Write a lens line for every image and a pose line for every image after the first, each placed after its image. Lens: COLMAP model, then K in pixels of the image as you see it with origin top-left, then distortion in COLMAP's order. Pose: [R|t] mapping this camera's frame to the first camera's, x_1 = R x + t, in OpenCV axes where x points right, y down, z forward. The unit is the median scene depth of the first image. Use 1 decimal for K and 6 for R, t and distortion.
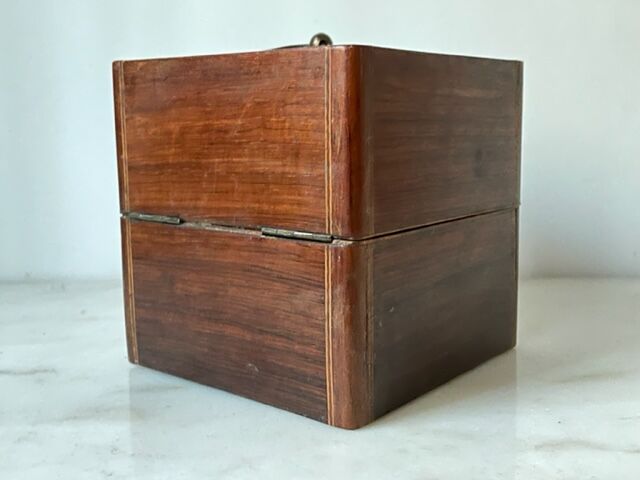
lens RADIAL K [[797.5, 0, 322.1], [0, 797.5, 238.9], [0, 0, 1]] dist [0.051770, 0.000000]
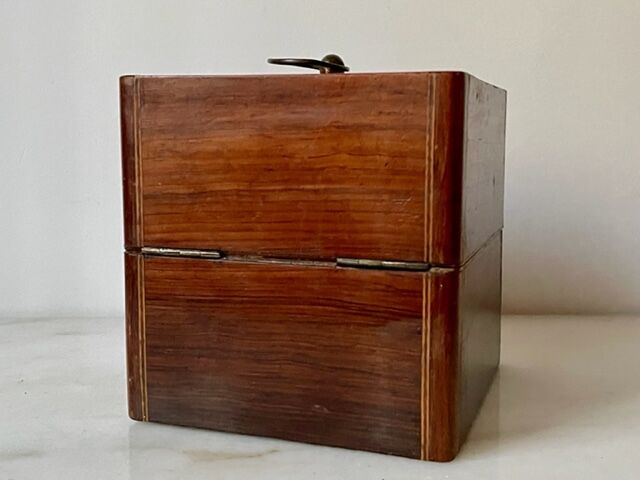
lens RADIAL K [[797.5, 0, 316.1], [0, 797.5, 244.5], [0, 0, 1]] dist [0.051770, 0.000000]
pose [[0.931614, -0.016150, 0.363089, -0.460112], [0.032484, 0.998714, -0.038924, 0.005711], [-0.361993, 0.048057, 0.930941, 0.131737]]
